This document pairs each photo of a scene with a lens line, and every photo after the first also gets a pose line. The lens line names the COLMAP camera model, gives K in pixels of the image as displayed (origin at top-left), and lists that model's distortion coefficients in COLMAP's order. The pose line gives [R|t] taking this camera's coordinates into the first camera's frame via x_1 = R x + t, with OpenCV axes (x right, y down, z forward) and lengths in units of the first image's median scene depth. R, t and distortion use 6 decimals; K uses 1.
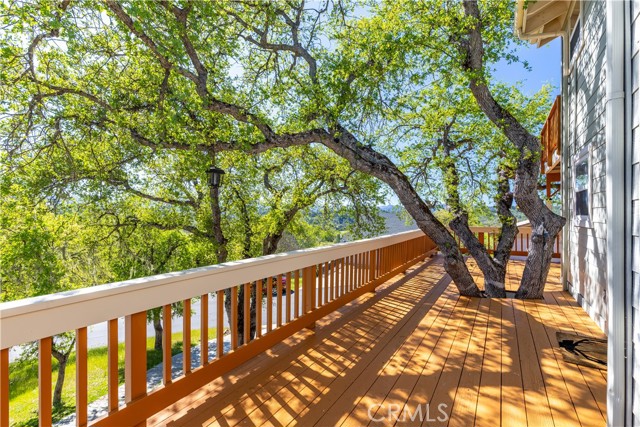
lens RADIAL K [[288.4, 0, 318.9], [0, 288.4, 214.8], [0, 0, 1]] dist [0.001091, 0.000163]
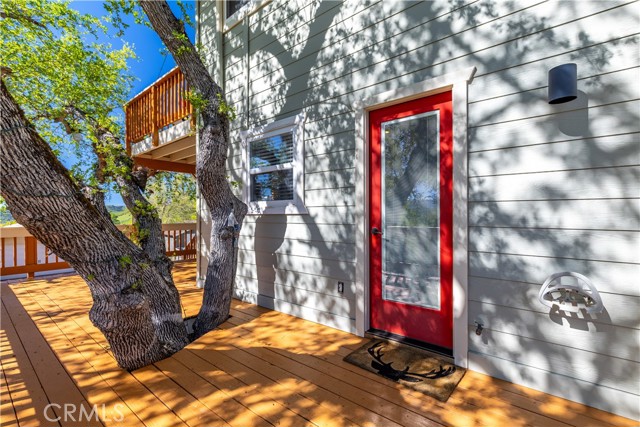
lens RADIAL K [[288.4, 0, 318.9], [0, 288.4, 214.8], [0, 0, 1]] dist [0.001091, 0.000163]
pose [[0.107441, -0.002621, 0.994208, 0.107539], [0.004735, 0.999987, 0.002125, 0.048607], [-0.994200, 0.004479, 0.107452, 0.878324]]
